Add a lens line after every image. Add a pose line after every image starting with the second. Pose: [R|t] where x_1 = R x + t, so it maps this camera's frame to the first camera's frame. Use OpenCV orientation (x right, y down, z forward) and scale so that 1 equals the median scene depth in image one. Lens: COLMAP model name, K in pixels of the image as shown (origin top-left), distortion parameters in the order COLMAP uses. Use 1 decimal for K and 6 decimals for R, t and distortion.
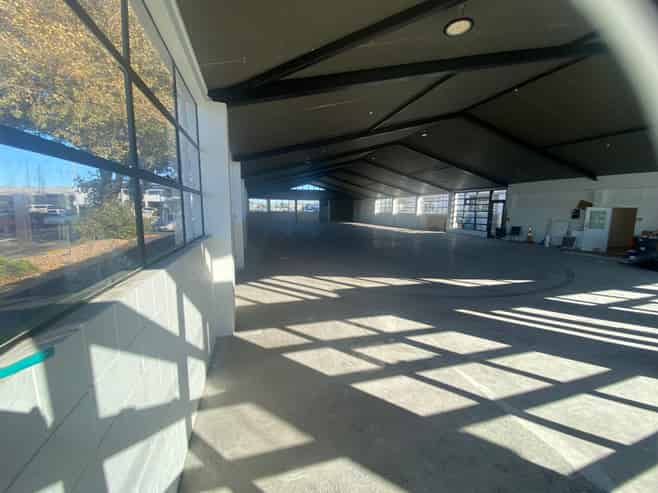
lens RADIAL K [[265.0, 0, 327.2], [0, 265.0, 245.6], [0, 0, 1]] dist [-0.000973, -0.000087]
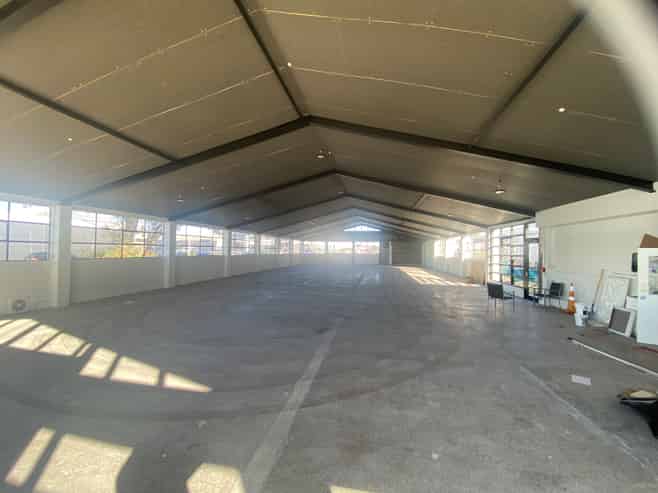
lens RADIAL K [[265.0, 0, 327.6], [0, 265.0, 246.9], [0, 0, 1]] dist [-0.000973, -0.000087]
pose [[0.896891, -0.001556, -0.442248, 0.393041], [-0.066087, 0.988294, -0.137505, -0.027552], [0.437285, 0.152554, 0.886289, 0.192401]]
